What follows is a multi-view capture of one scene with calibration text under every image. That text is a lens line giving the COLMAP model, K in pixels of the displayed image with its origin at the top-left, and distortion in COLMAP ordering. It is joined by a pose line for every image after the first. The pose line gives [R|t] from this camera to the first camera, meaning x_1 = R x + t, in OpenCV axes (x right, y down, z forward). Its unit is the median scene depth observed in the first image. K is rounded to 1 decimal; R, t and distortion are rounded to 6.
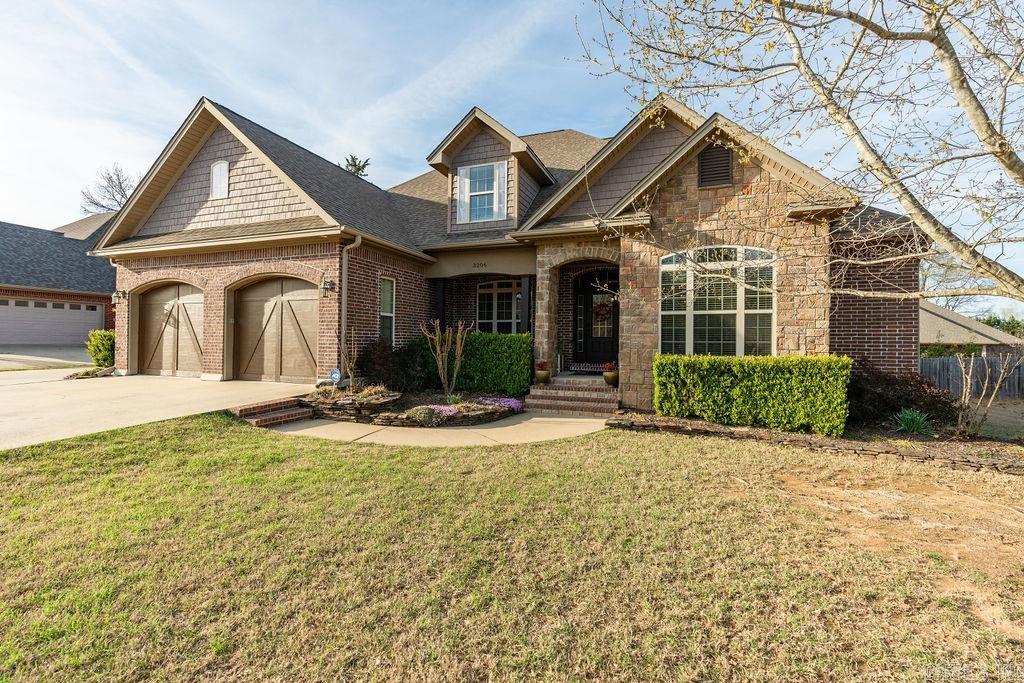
lens RADIAL K [[456.1, 0, 511.4], [0, 456.1, 339.8], [0, 0, 1]] dist [-0.001738, 0.000038]
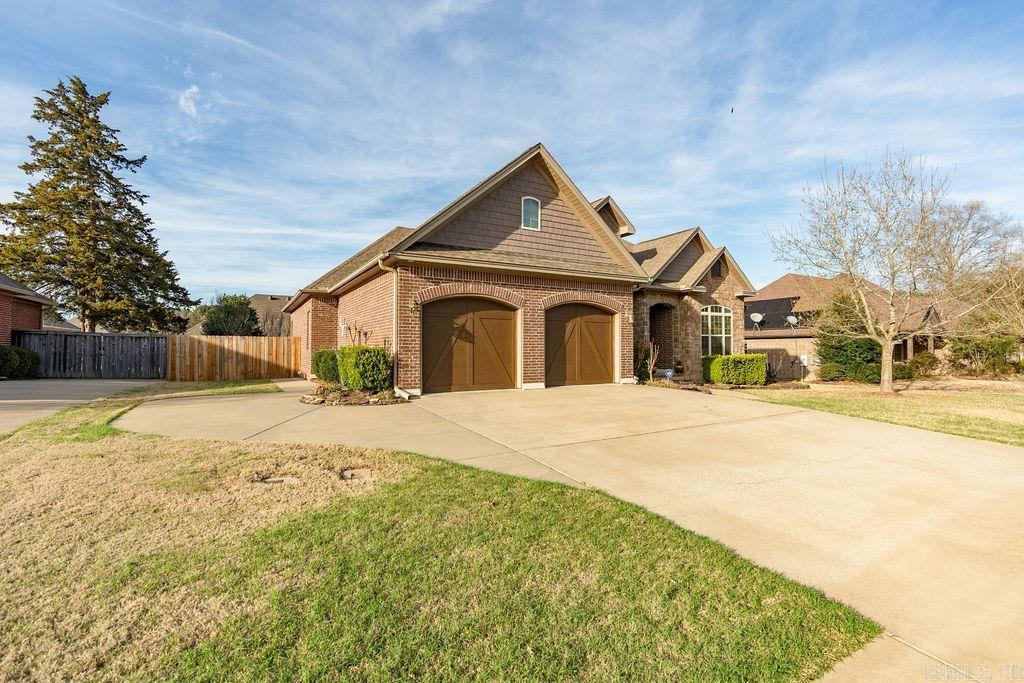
lens RADIAL K [[456.1, 0, 511.7], [0, 456.1, 340.7], [0, 0, 1]] dist [-0.001738, 0.000038]
pose [[0.634067, -0.000724, 0.773278, -1.818743], [0.005737, 0.999976, -0.003768, -0.031780], [-0.773257, 0.006825, 0.634056, 0.365406]]
